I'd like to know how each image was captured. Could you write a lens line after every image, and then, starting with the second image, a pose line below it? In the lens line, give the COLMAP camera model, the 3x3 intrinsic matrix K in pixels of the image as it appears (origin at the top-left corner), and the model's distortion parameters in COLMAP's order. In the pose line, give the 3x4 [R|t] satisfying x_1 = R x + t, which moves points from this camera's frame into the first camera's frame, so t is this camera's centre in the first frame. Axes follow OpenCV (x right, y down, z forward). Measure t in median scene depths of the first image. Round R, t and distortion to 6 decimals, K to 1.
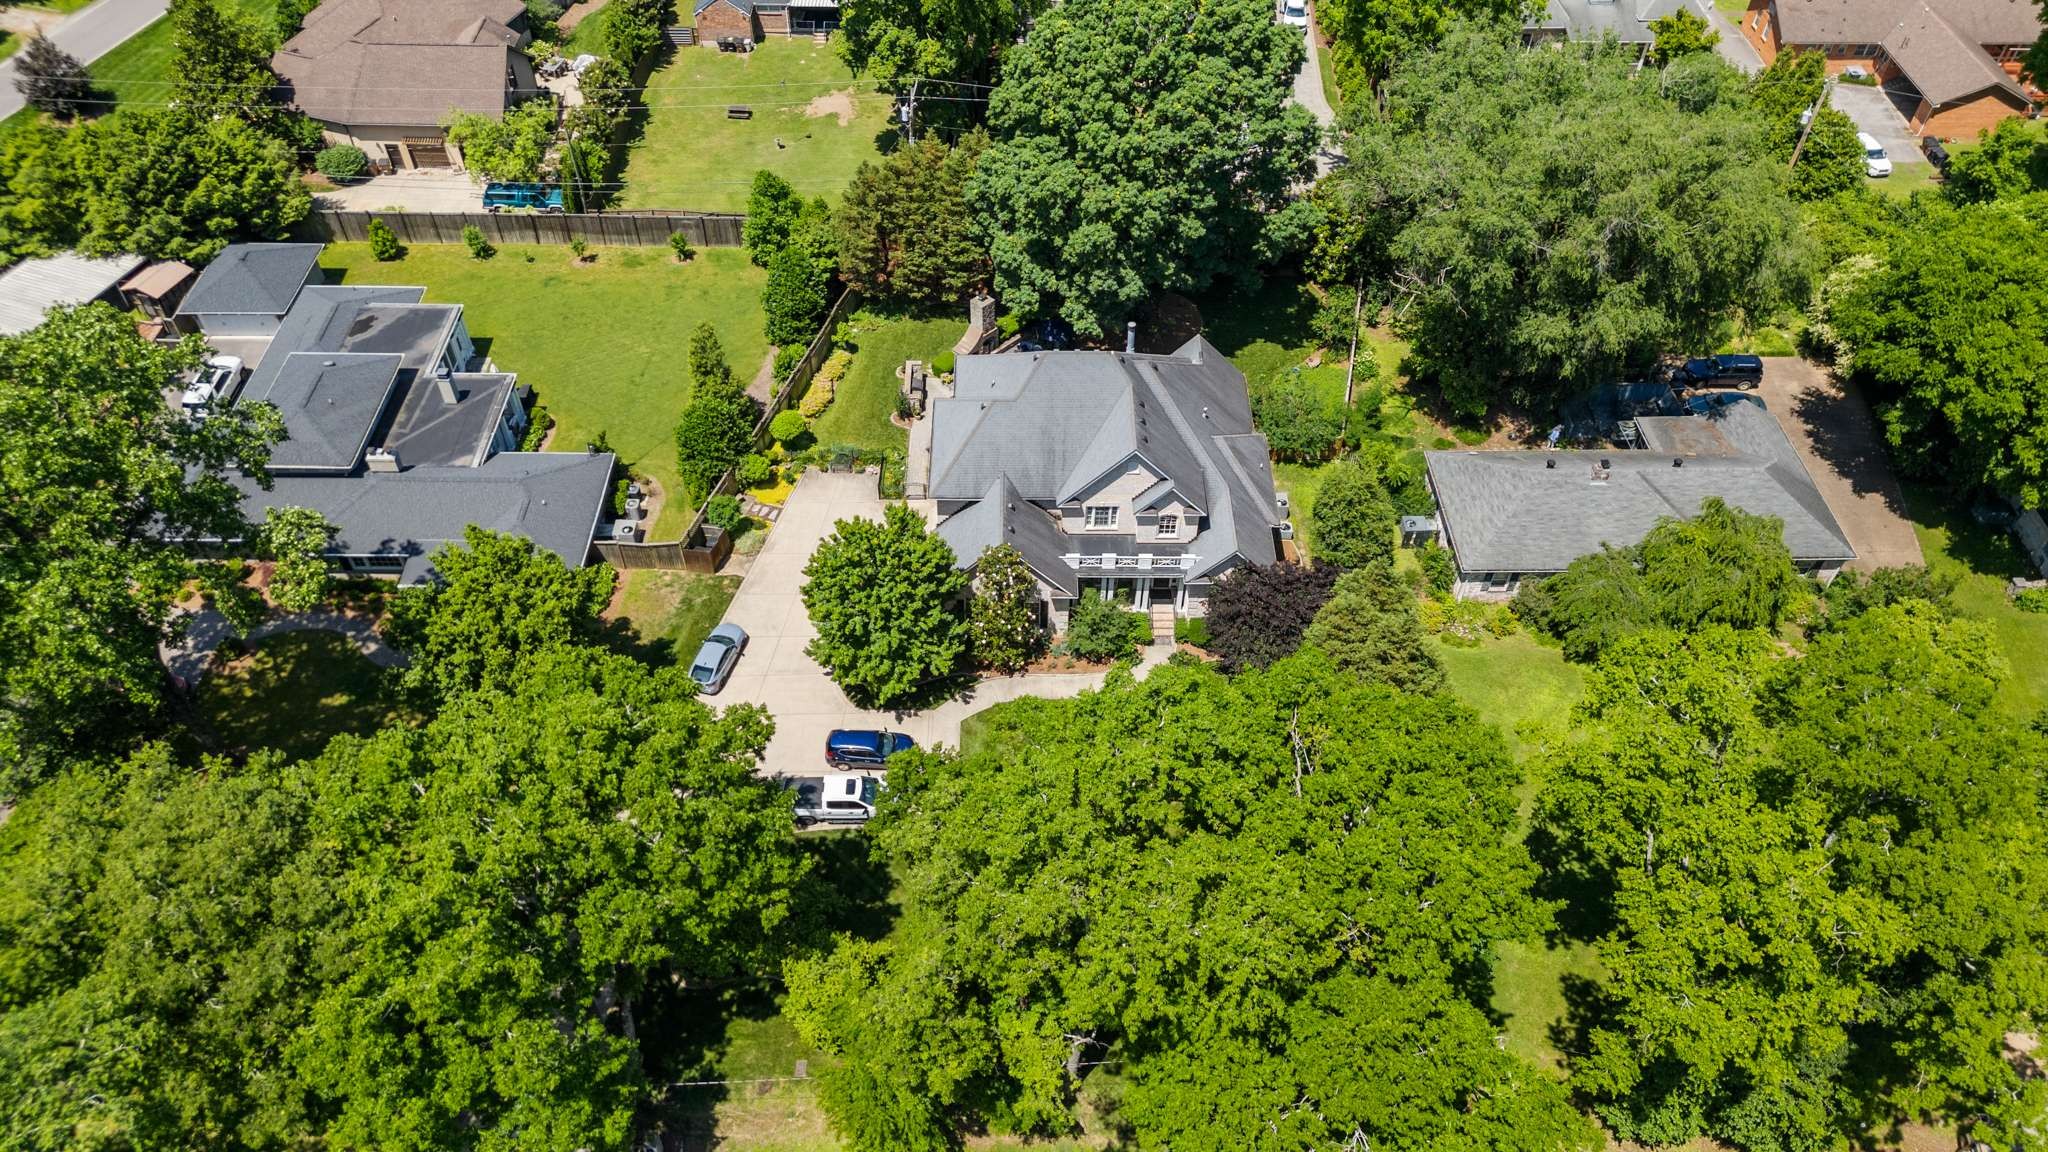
lens RADIAL K [[1323.2, 0, 1024.0], [0, 1323.2, 576.0], [0, 0, 1]] dist [-0.003878, -0.000668]
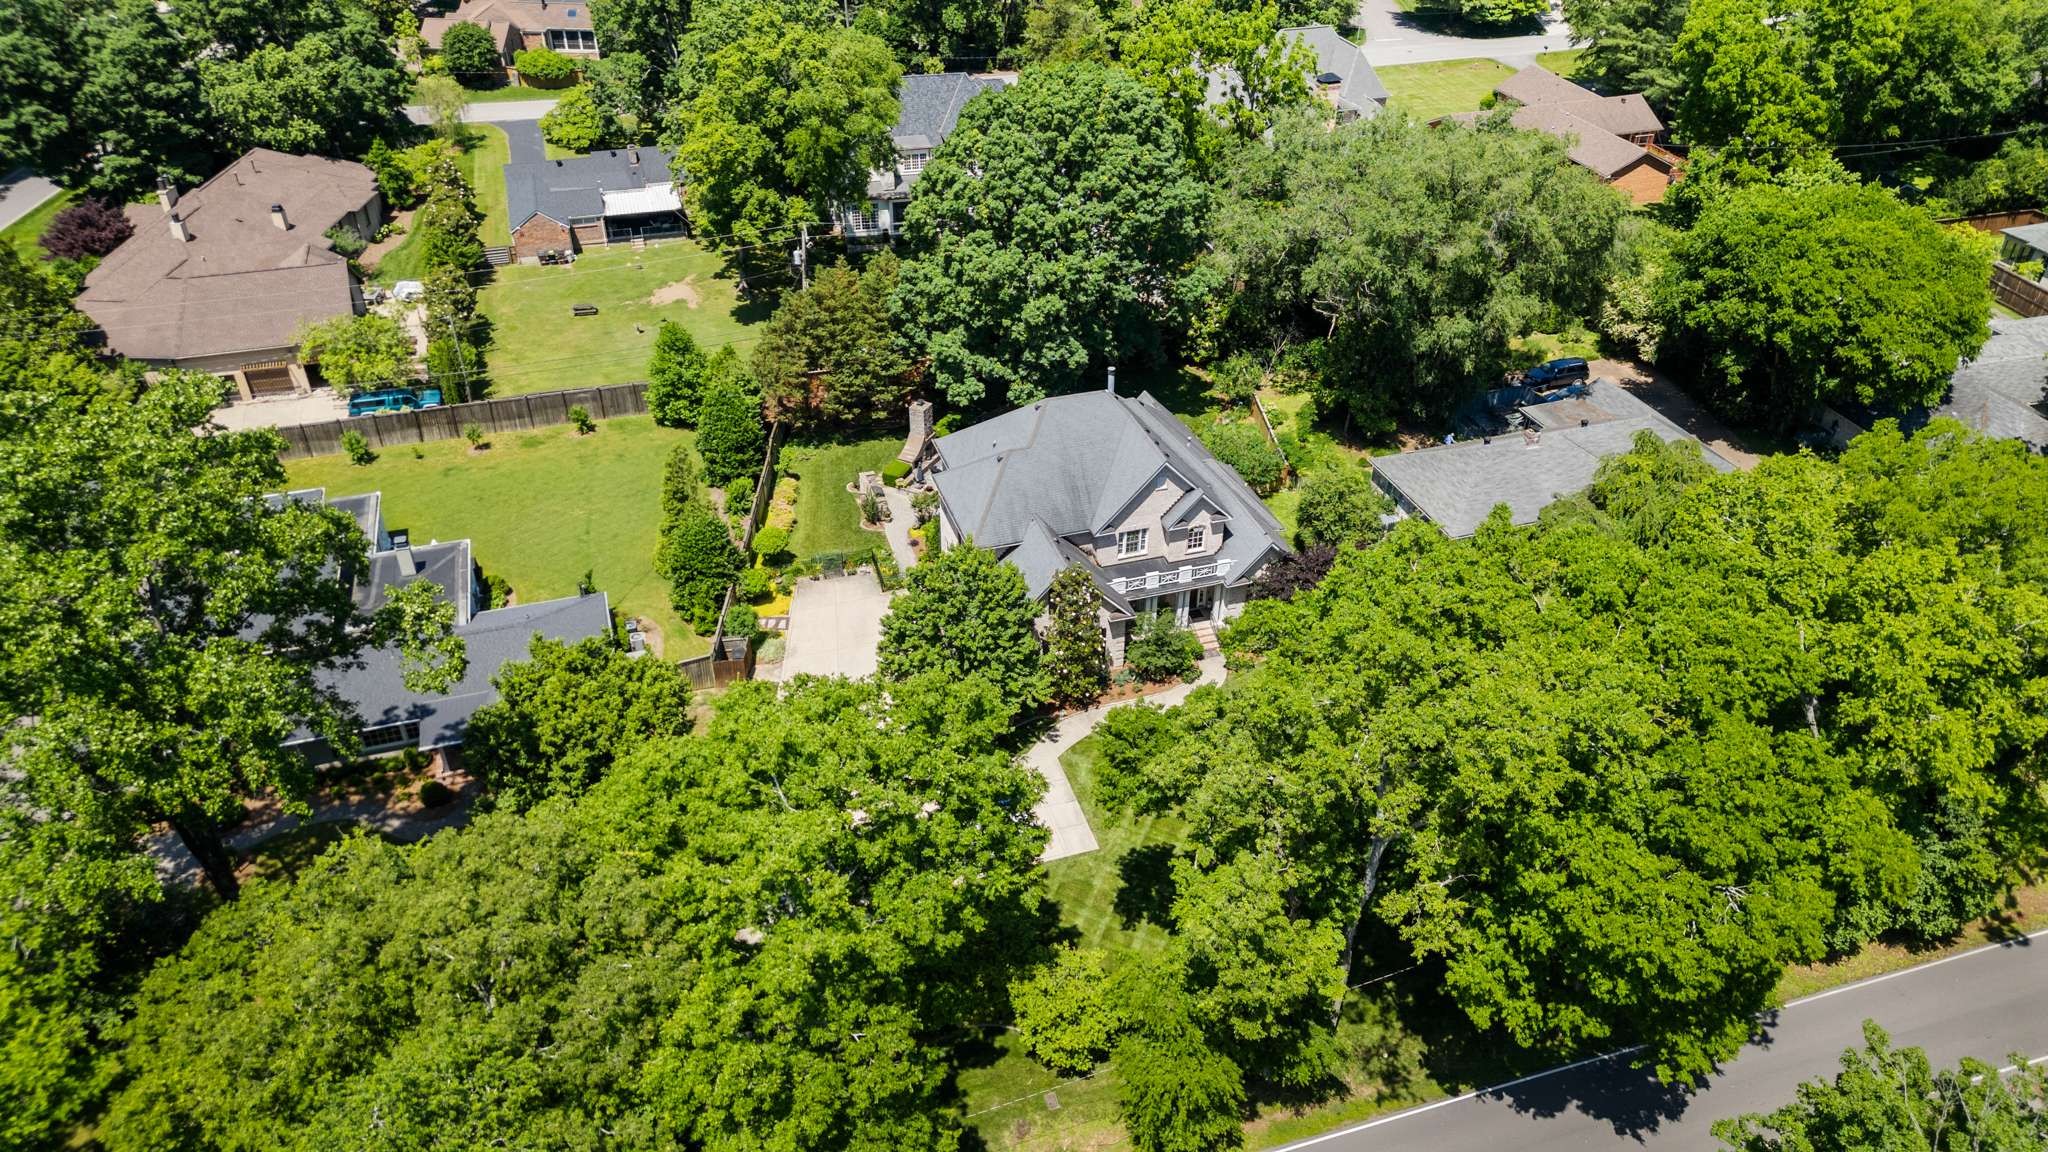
lens RADIAL K [[1323.6, 0, 1024.0], [0, 1323.6, 576.0], [0, 0, 1]] dist [0.003956, -0.000993]
pose [[0.958433, -0.175989, 0.224574, -0.231951], [0.215482, 0.962390, -0.165447, 0.118874], [-0.187011, 0.206962, 0.960309, 0.025180]]
